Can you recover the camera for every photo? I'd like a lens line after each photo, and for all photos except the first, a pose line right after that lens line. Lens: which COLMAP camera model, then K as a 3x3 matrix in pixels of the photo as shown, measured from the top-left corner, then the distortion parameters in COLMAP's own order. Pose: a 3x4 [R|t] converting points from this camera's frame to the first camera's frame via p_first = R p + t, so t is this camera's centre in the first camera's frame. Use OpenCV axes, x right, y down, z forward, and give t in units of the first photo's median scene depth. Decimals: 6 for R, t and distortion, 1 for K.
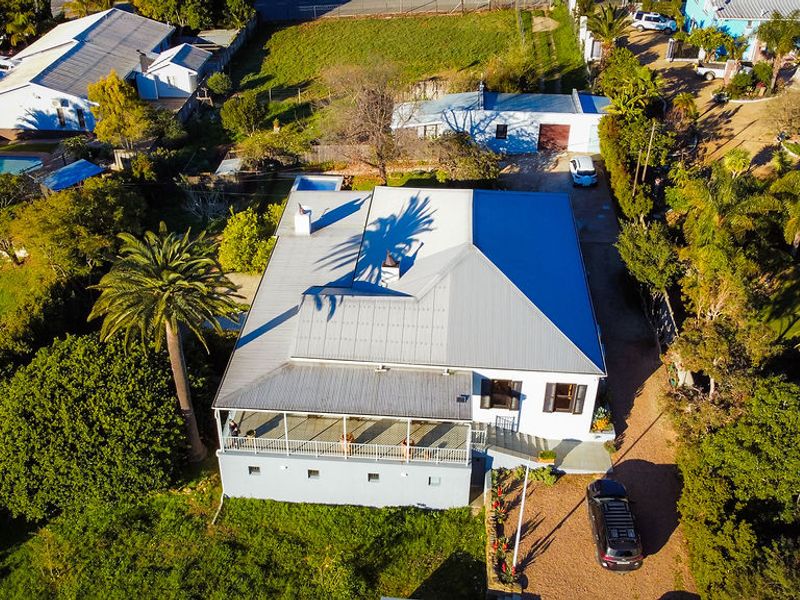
lens RADIAL K [[839.7, 0, 386.4], [0, 839.7, 301.0], [0, 0, 1]] dist [0.003416, -0.007667]
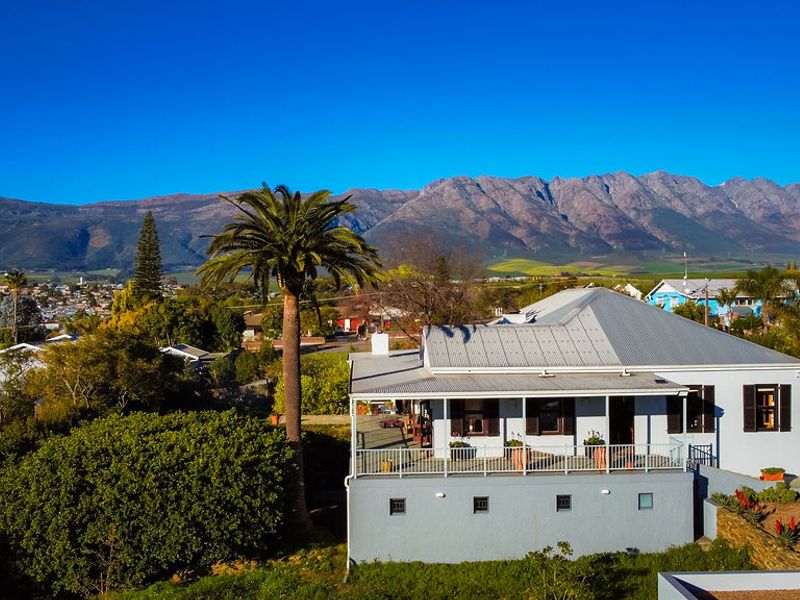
lens RADIAL K [[822.5, 0, 400.0], [0, 822.5, 300.0], [0, 0, 1]] dist [-0.003148, -0.020911]
pose [[0.990992, -0.016776, 0.132865, -0.240228], [0.088121, 0.828763, -0.552618, 0.432371], [-0.100843, 0.559348, 0.822776, 0.325384]]
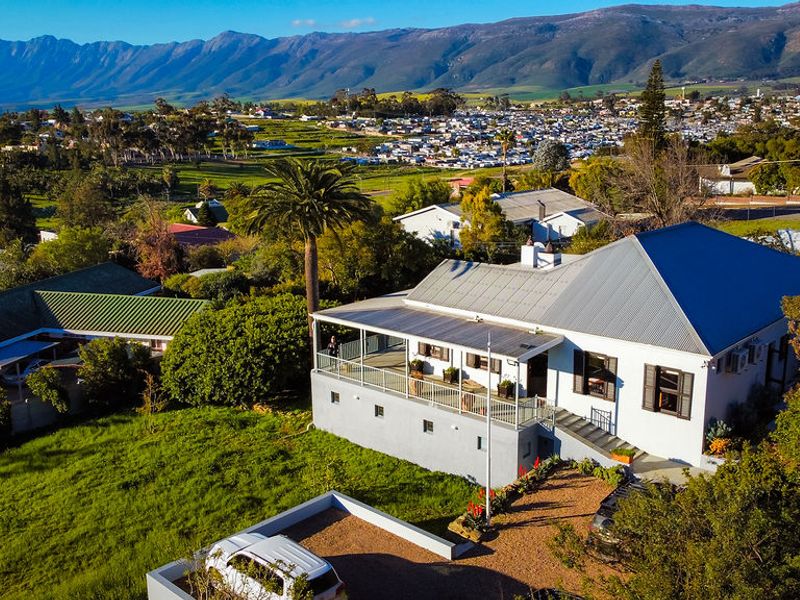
lens RADIAL K [[822.5, 0, 400.0], [0, 822.5, 300.0], [0, 0, 1]] dist [-0.003148, -0.020911]
pose [[0.787537, 0.114817, -0.605478, 0.465663], [-0.326057, 0.911343, -0.251279, 0.309173], [0.522947, 0.395312, 0.755153, 0.259665]]
